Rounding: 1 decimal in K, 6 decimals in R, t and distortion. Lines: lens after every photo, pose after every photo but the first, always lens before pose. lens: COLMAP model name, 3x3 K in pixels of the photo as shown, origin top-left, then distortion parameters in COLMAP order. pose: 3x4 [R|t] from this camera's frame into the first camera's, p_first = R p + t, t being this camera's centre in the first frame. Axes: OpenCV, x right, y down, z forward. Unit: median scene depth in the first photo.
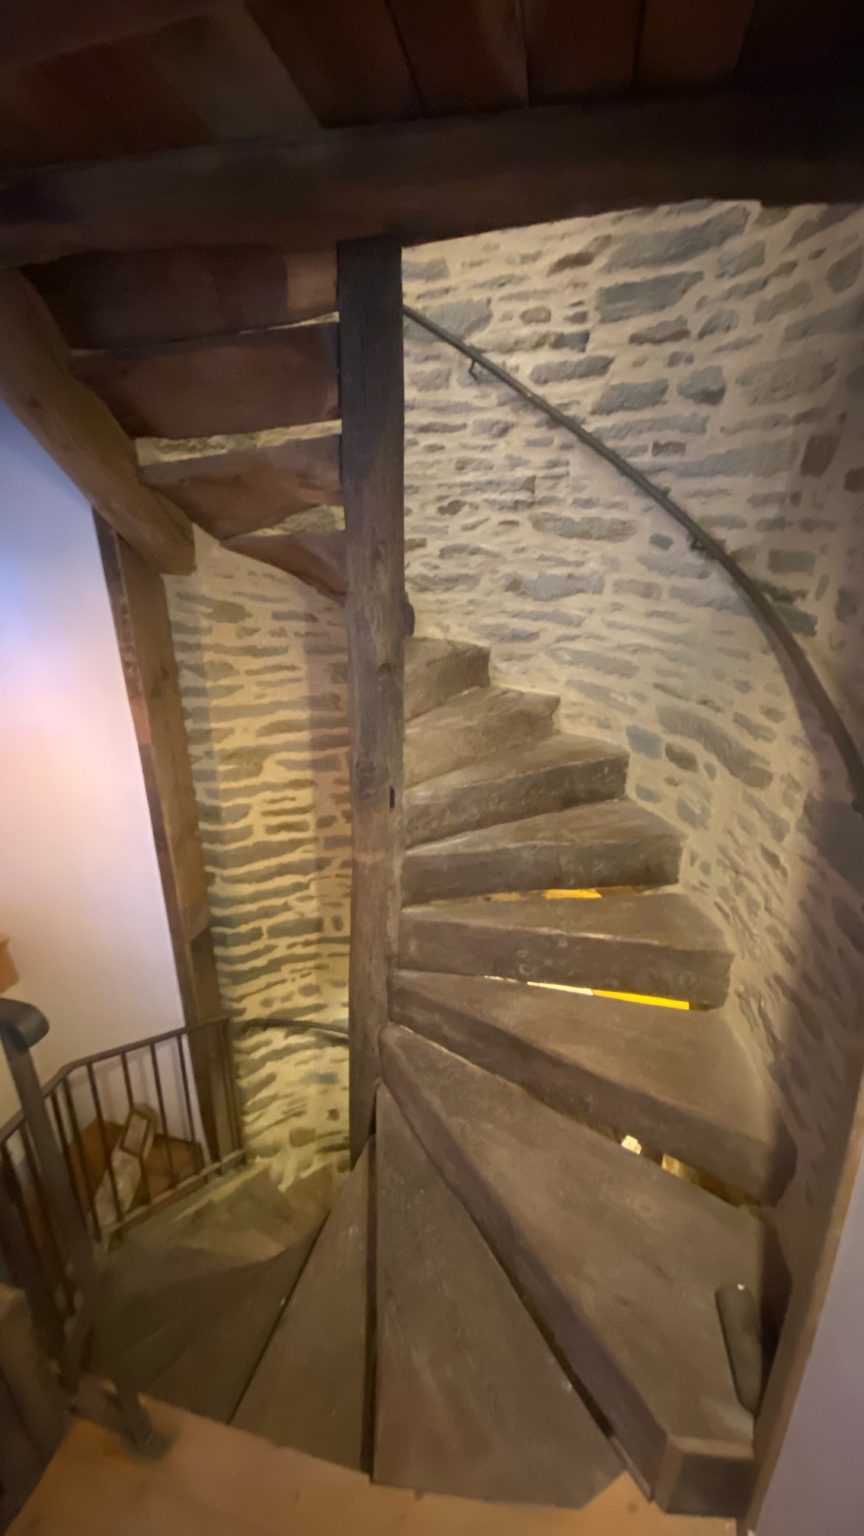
lens RADIAL K [[611.9, 0, 437.6], [0, 611.9, 764.2], [0, 0, 1]] dist [0.016272, -0.000267]
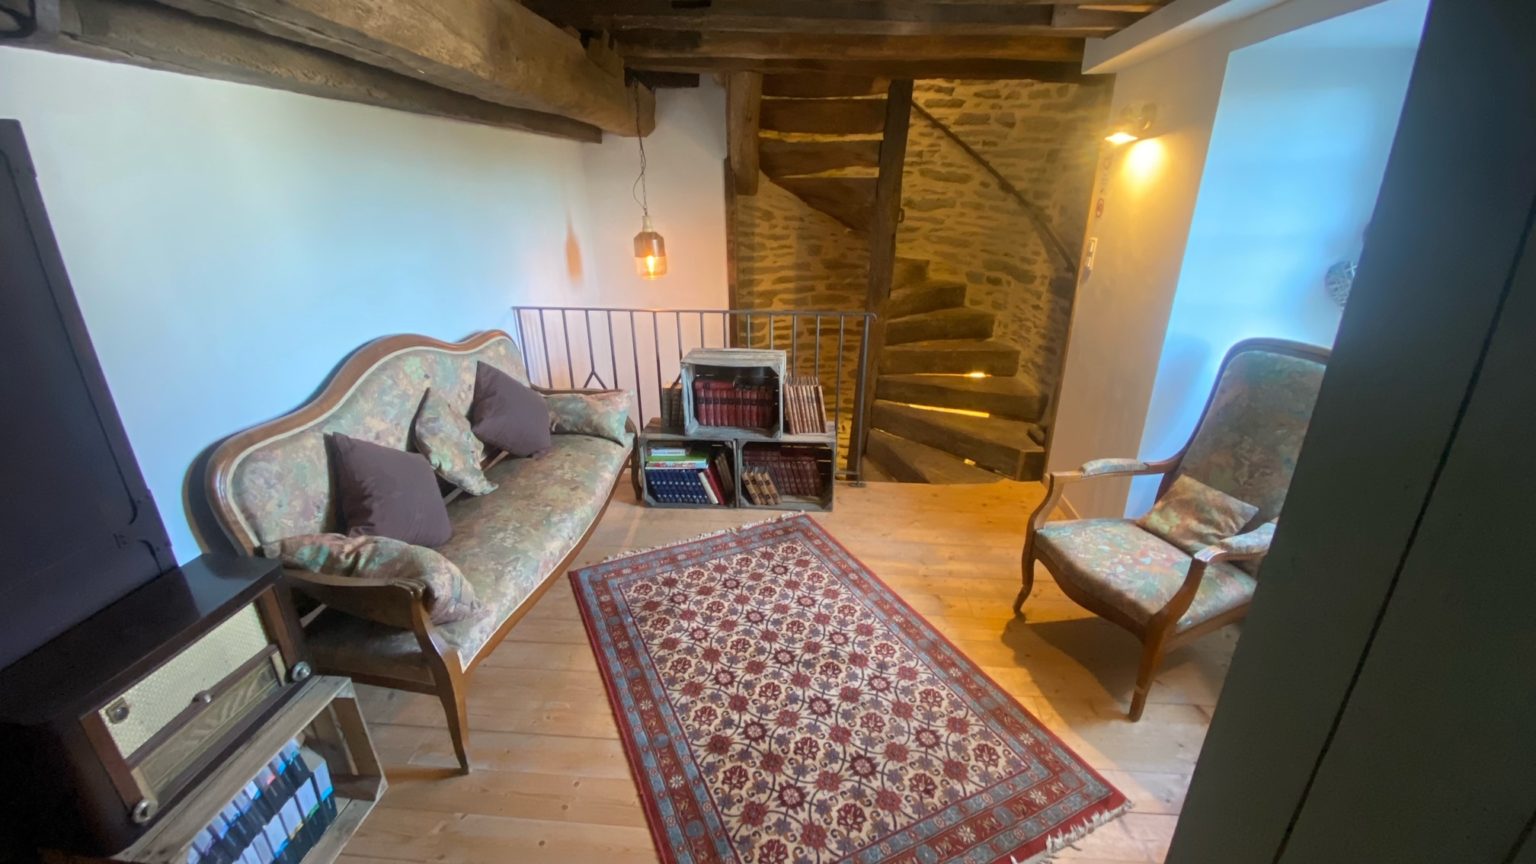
lens RADIAL K [[611.9, 0, 766.1], [0, 611.9, 433.6], [0, 0, 1]] dist [0.016272, -0.000267]
pose [[0.984052, -0.048604, 0.171112, -0.811404], [0.036500, 0.996650, 0.073187, 0.337027], [-0.174096, -0.065775, 0.982530, -1.080049]]
